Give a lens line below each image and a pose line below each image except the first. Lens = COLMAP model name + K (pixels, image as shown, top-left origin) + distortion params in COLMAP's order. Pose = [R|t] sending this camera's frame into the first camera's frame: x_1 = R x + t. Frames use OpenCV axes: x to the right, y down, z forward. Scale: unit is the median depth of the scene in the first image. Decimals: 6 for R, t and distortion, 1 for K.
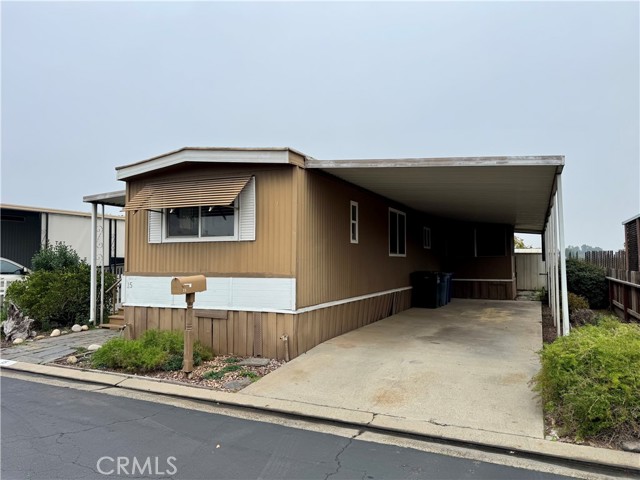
lens RADIAL K [[451.2, 0, 321.9], [0, 451.2, 238.0], [0, 0, 1]] dist [0.108573, -0.149169]
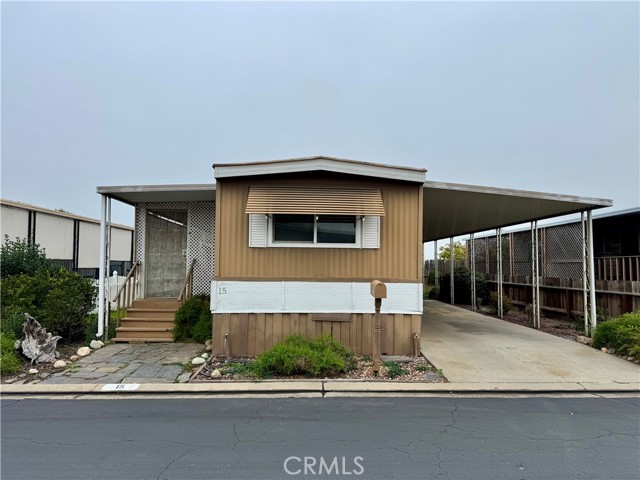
lens RADIAL K [[451.2, 0, 321.9], [0, 451.2, 238.0], [0, 0, 1]] dist [0.108573, -0.149169]
pose [[0.881899, 0.039765, 0.469759, -0.756034], [-0.036261, 0.999206, -0.016508, 0.002737], [-0.470043, -0.002475, 0.882640, 0.095258]]
